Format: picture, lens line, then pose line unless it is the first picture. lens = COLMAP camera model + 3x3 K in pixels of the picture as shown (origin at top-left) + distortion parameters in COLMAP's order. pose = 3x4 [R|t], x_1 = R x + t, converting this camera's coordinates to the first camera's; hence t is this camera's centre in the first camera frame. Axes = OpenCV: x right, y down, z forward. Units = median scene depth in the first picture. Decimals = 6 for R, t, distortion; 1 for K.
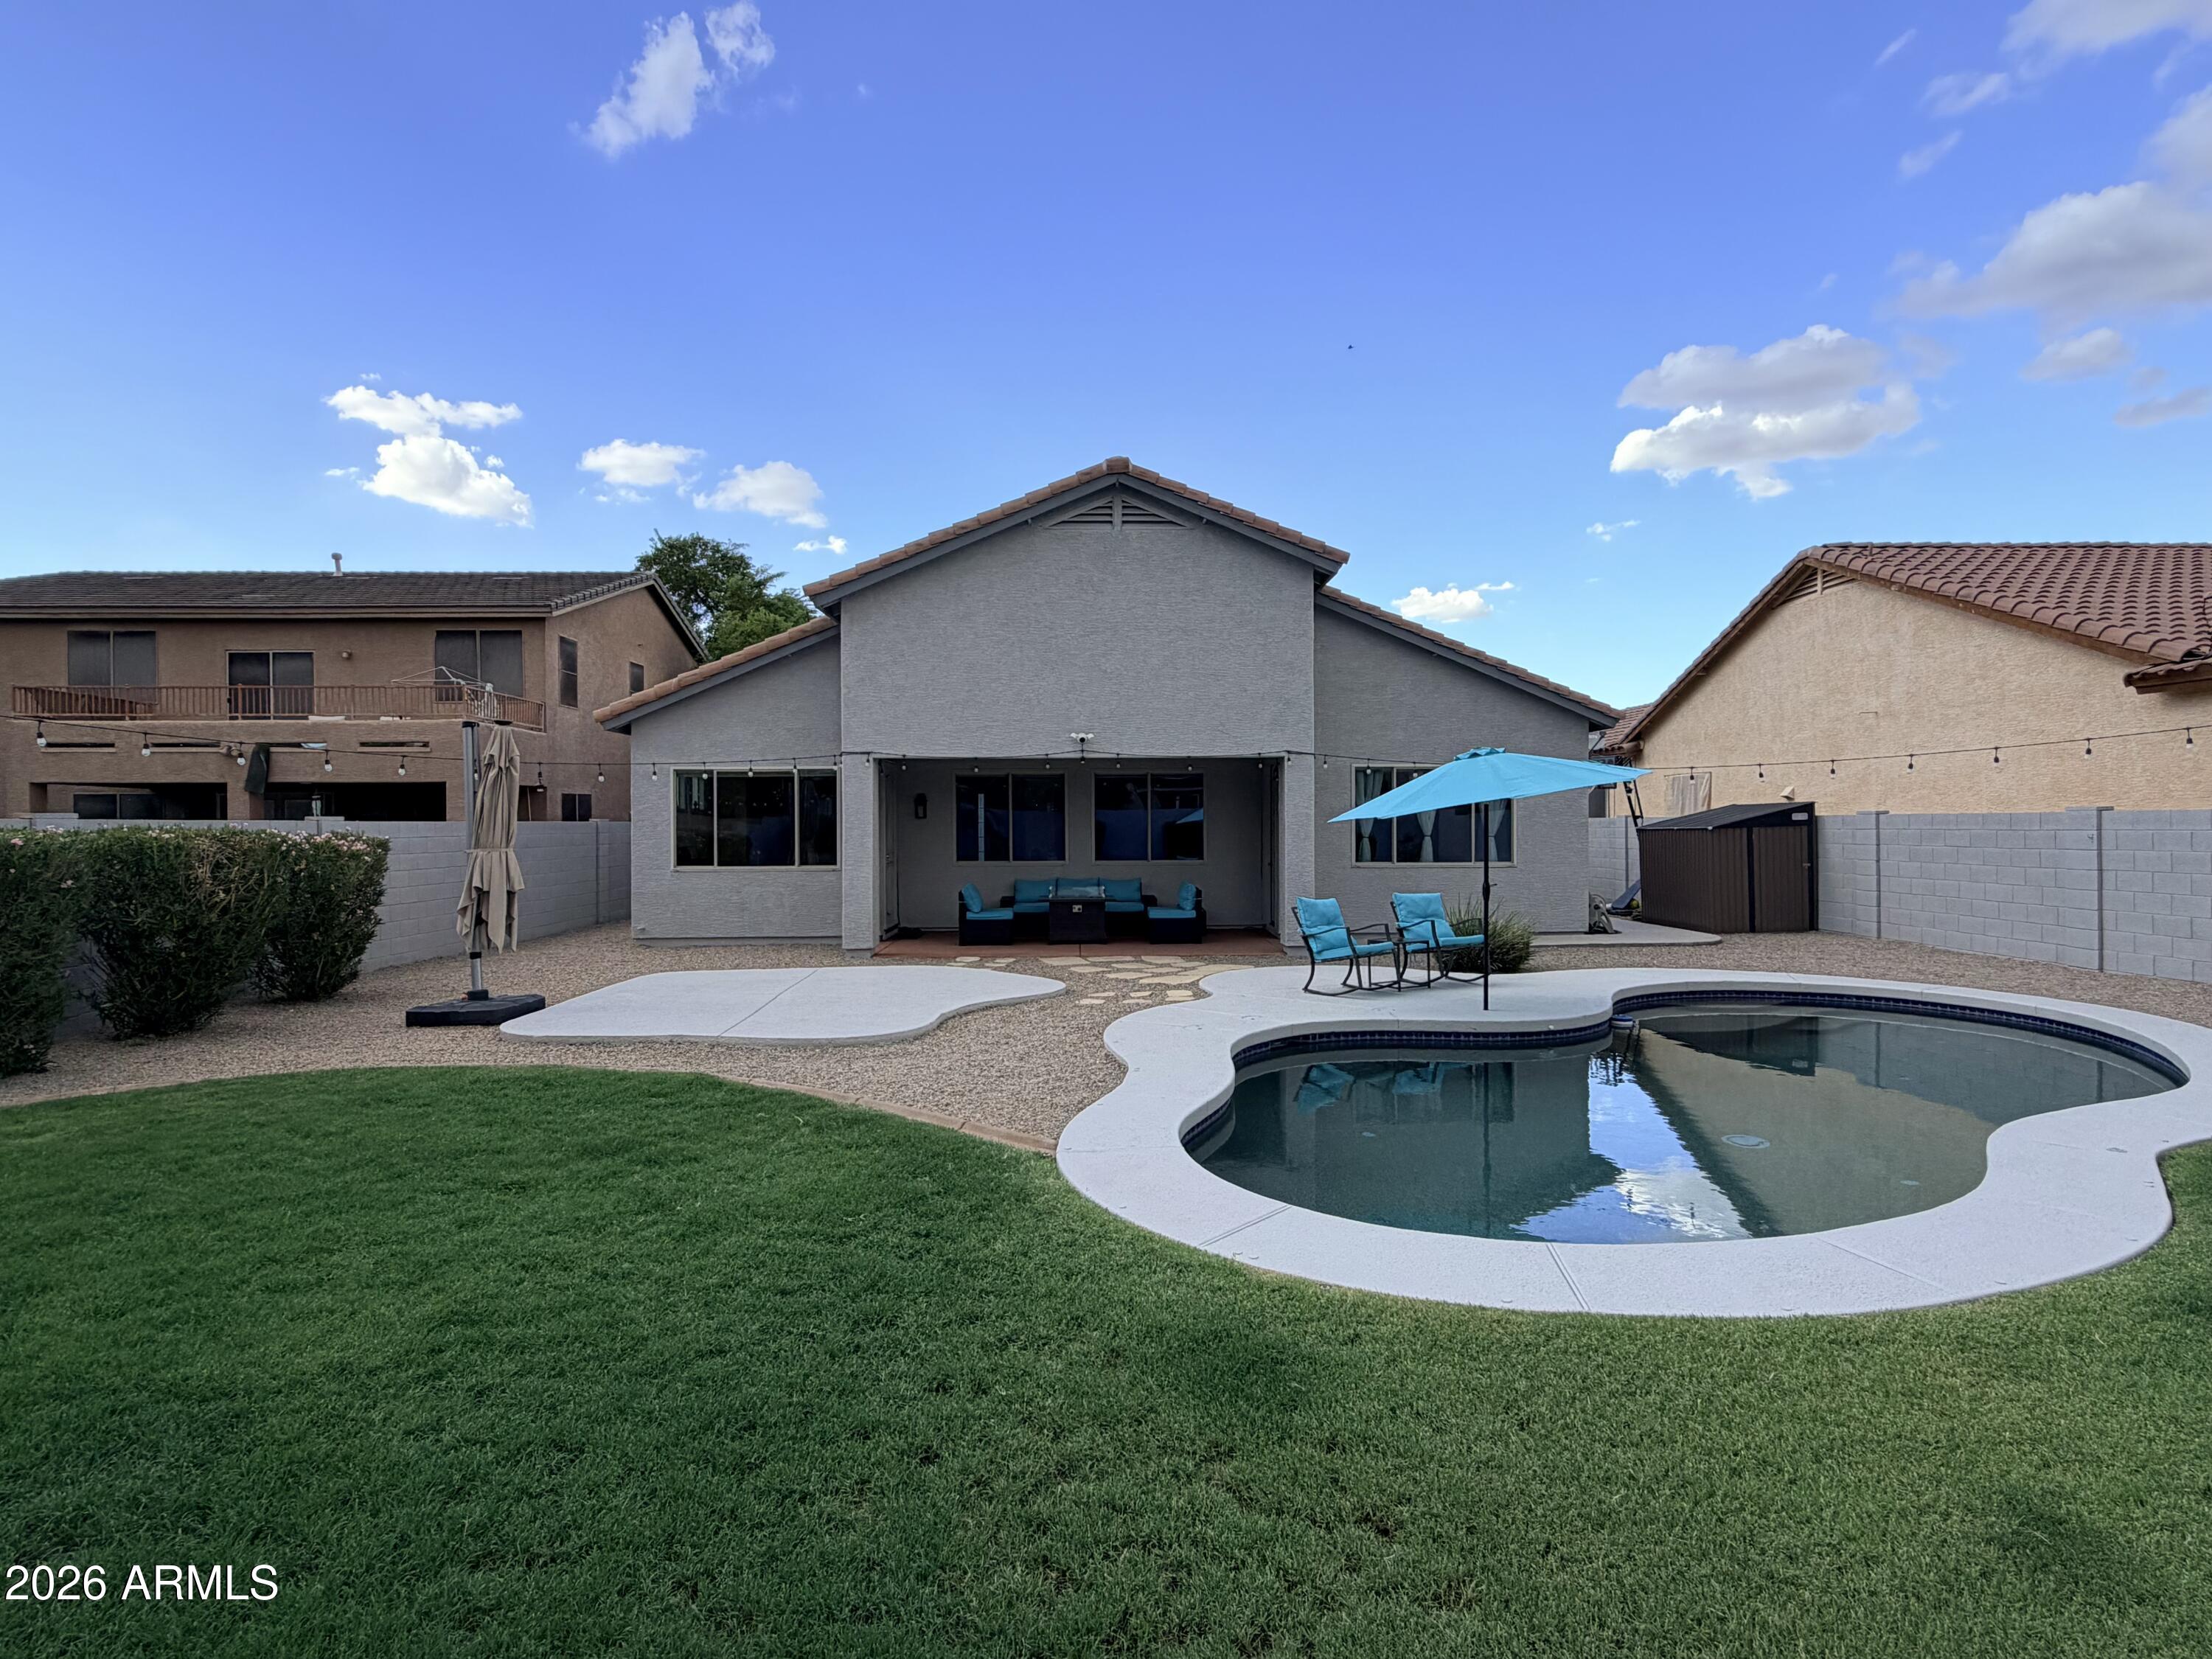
lens RADIAL K [[1135.0, 0, 1111.3], [0, 1135.0, 837.7], [0, 0, 1]] dist [0.000665, -0.000746]
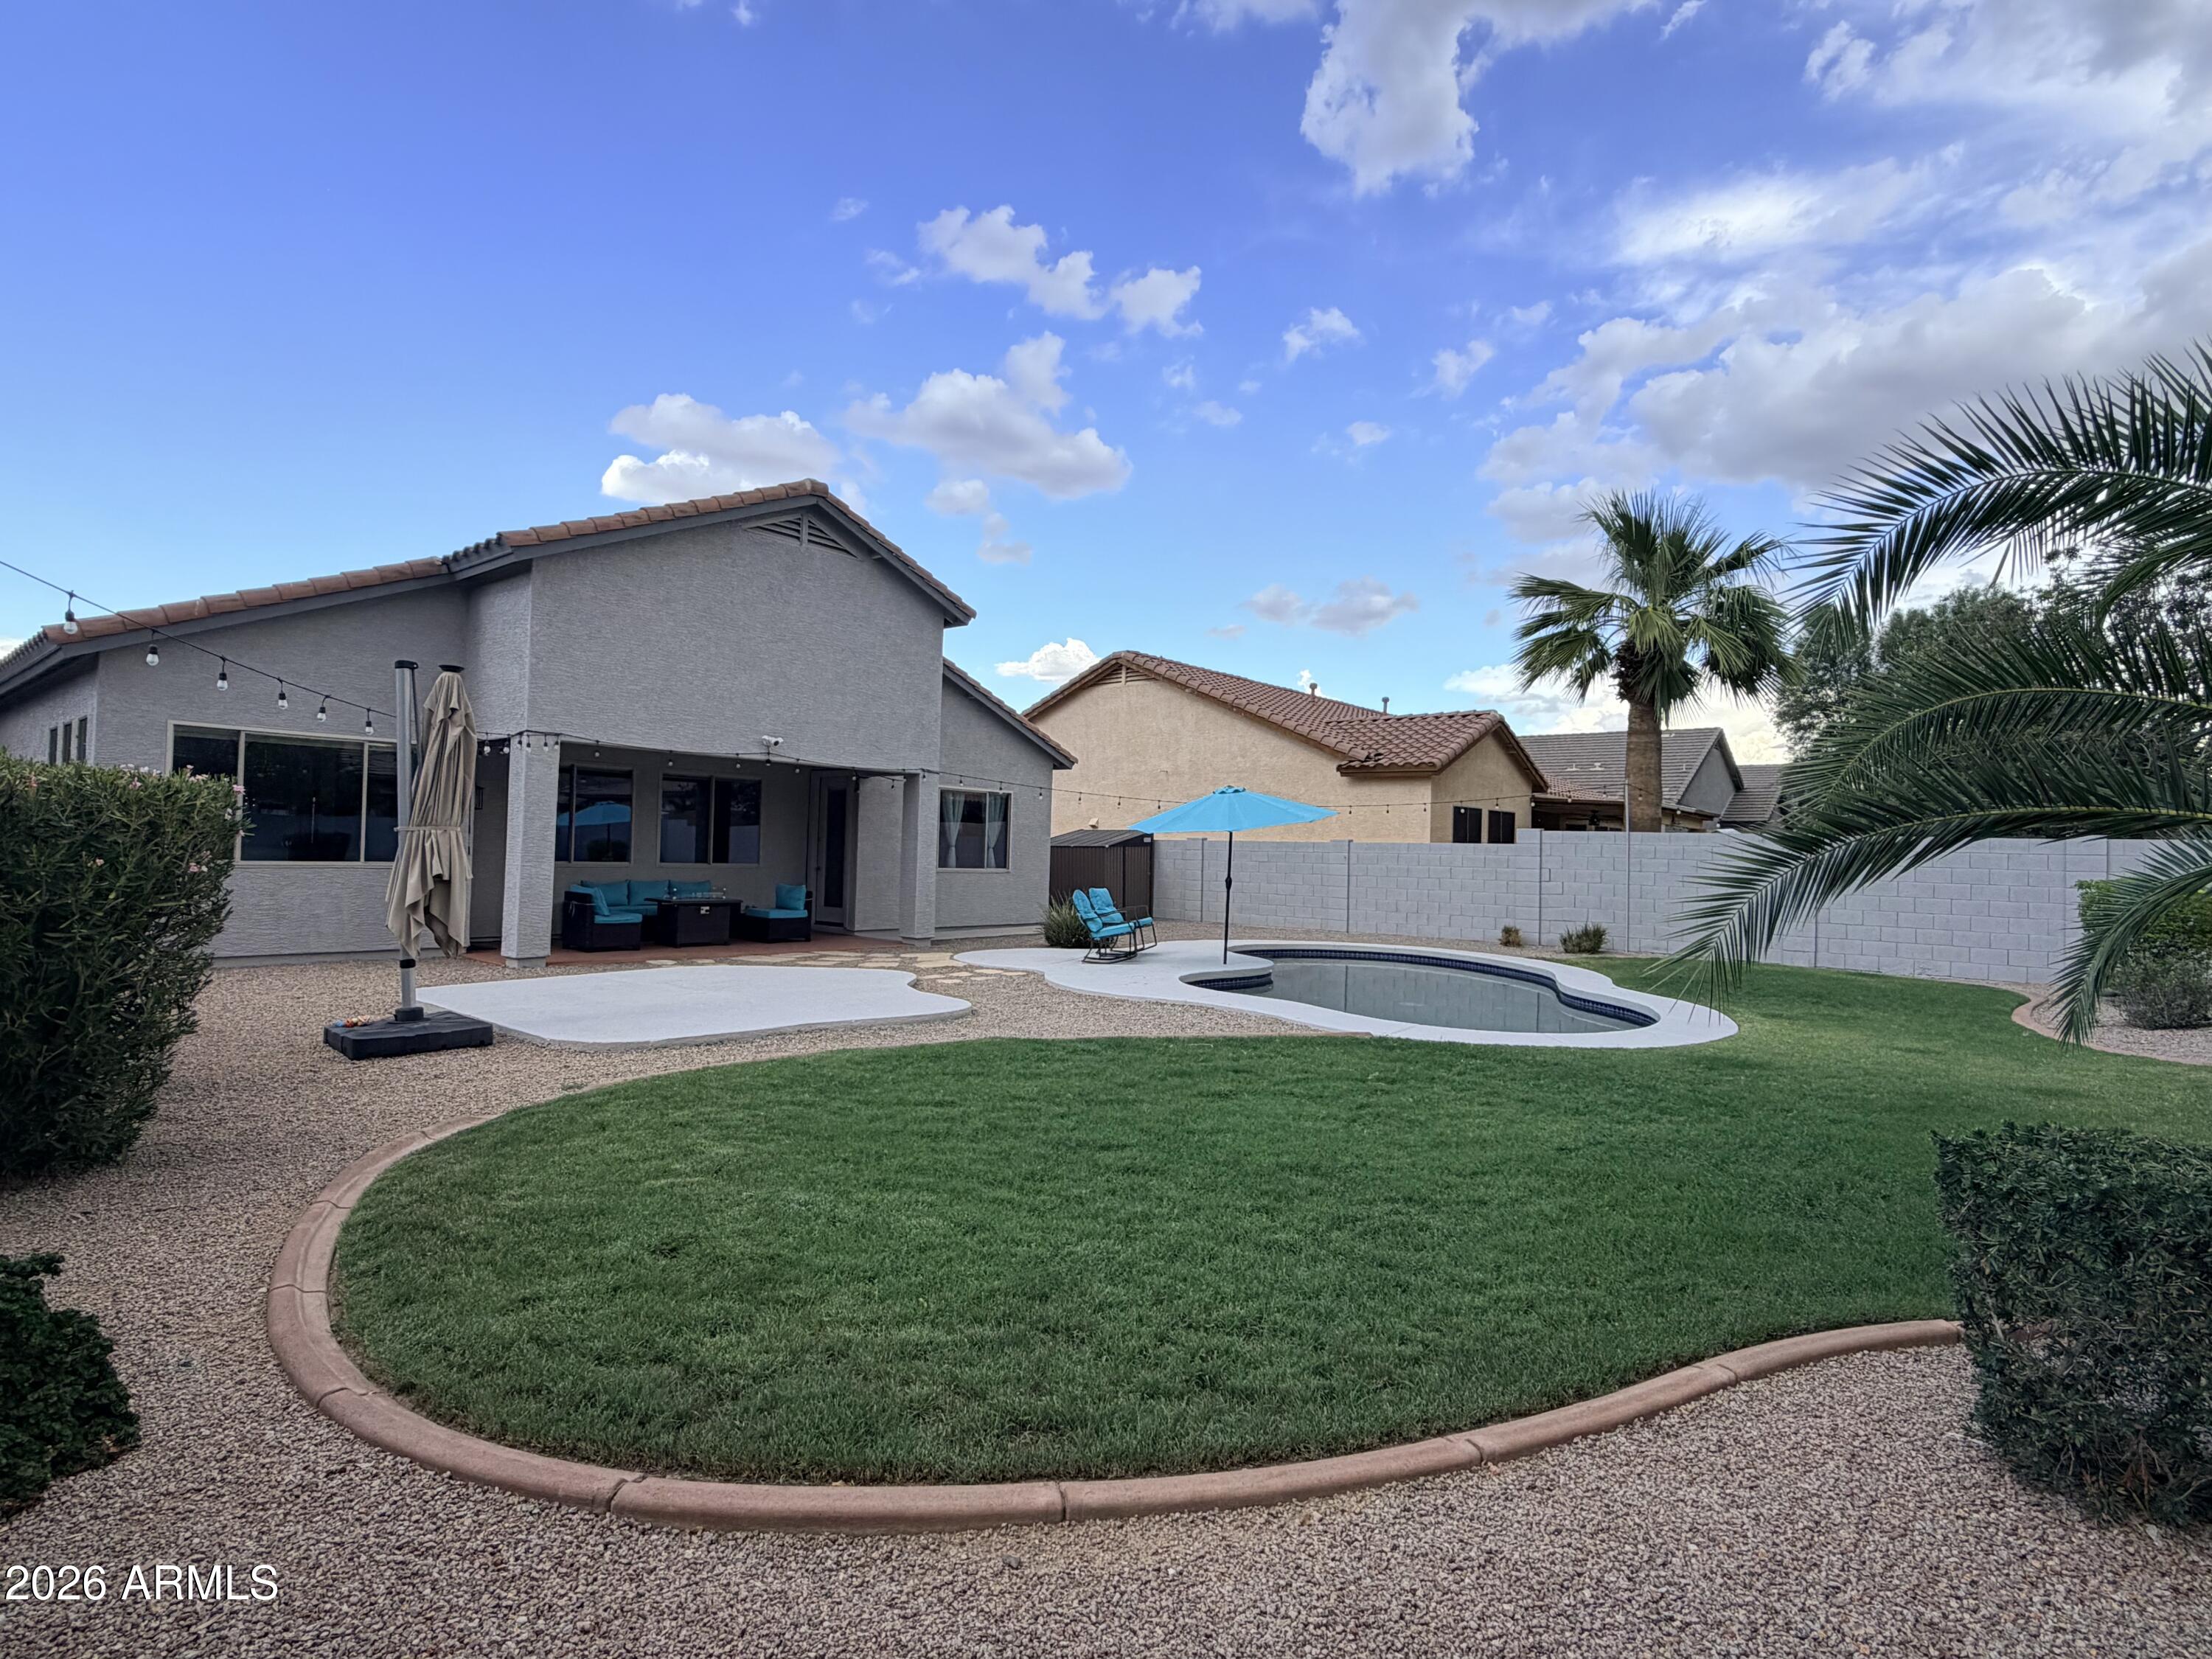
lens RADIAL K [[1135.0, 0, 1105.4], [0, 1135.0, 831.2], [0, 0, 1]] dist [0.000665, -0.000746]
pose [[0.666459, 0.037920, 0.744577, -0.518364], [-0.021270, 0.999266, -0.031853, 0.017622], [-0.745238, 0.005392, 0.666776, 0.080956]]
